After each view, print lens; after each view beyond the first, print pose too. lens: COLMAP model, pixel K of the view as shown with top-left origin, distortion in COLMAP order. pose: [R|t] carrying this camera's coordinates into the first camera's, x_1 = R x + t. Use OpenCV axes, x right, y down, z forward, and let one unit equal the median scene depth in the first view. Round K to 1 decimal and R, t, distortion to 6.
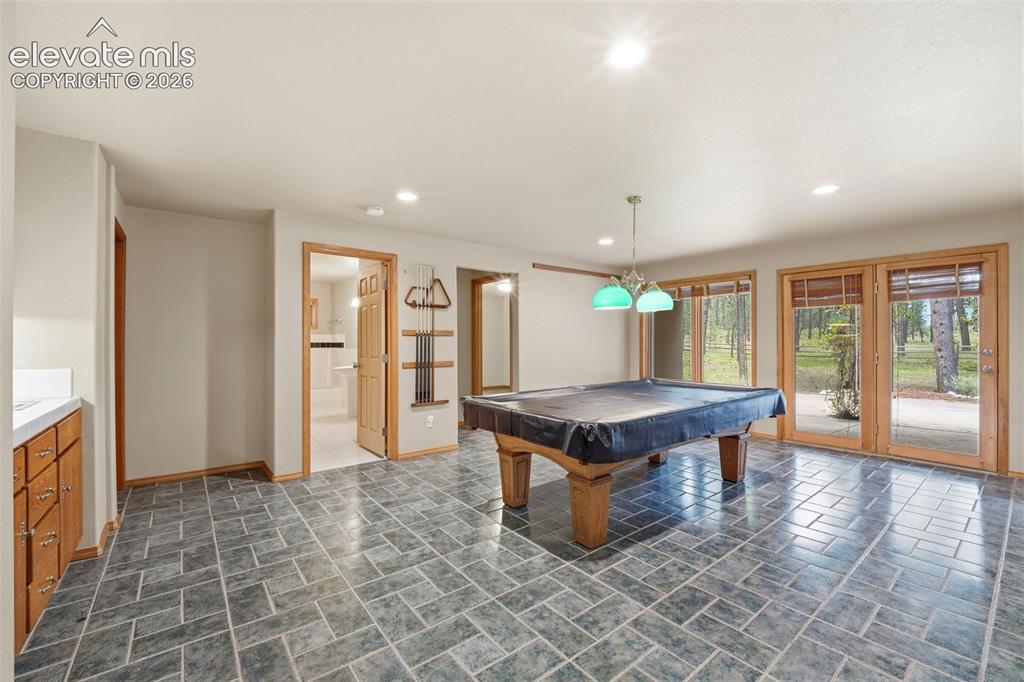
lens RADIAL K [[426.6, 0, 529.8], [0, 426.6, 342.5], [0, 0, 1]] dist [0.000959, -0.002022]
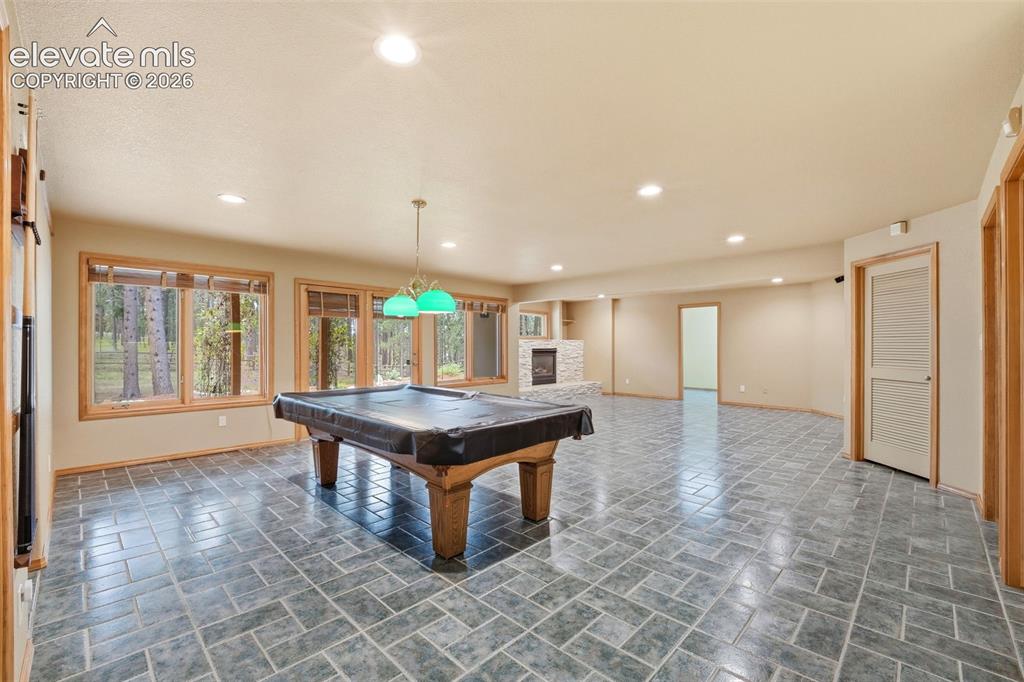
lens RADIAL K [[426.6, 0, 509.4], [0, 426.6, 345.7], [0, 0, 1]] dist [0.000959, -0.002022]
pose [[-0.104783, 0.003324, 0.994490, -0.959897], [0.002067, 0.999993, -0.003125, -0.000012], [-0.994493, 0.001728, -0.104789, 1.124441]]
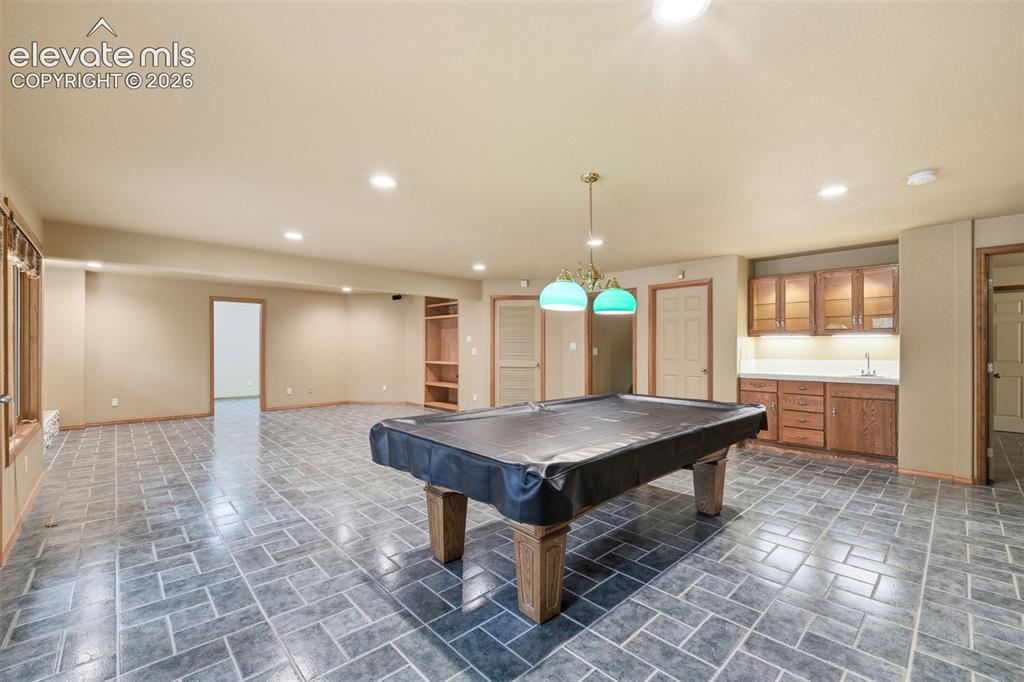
lens RADIAL K [[426.6, 0, 515.7], [0, 426.6, 343.8], [0, 0, 1]] dist [0.000959, -0.002022]
pose [[-0.998305, 0.003311, -0.058102, 0.551110], [0.003540, 0.999986, -0.003838, -0.015810], [0.058088, -0.004037, -0.998303, 2.288307]]
